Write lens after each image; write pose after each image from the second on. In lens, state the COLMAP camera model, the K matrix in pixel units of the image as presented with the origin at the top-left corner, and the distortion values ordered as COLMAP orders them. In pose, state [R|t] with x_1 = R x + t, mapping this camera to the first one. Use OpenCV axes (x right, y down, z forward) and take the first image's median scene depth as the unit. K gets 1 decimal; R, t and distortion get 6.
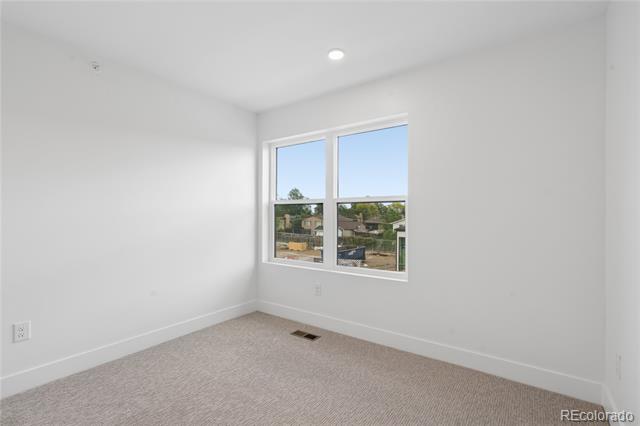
lens RADIAL K [[293.8, 0, 320.0], [0, 293.8, 213.0], [0, 0, 1]] dist [-0.010577, 0.000147]
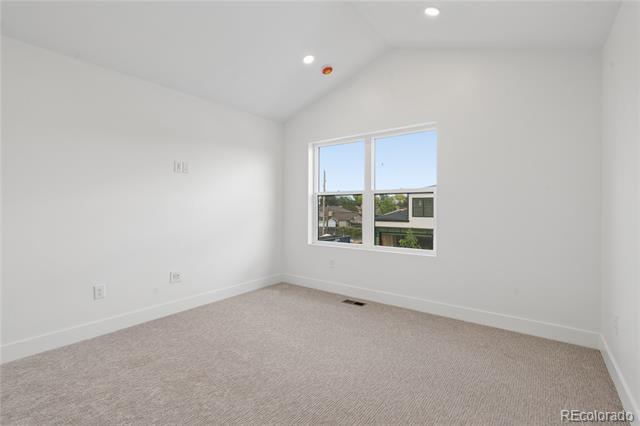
lens RADIAL K [[295.0, 0, 320.7], [0, 295.0, 197.2], [0, 0, 1]] dist [0.000108, -0.000057]
pose [[0.999999, -0.001166, -0.000154, -0.157965], [0.001162, 0.999665, -0.025843, 0.009527], [0.000184, 0.025843, 0.999666, -0.196342]]
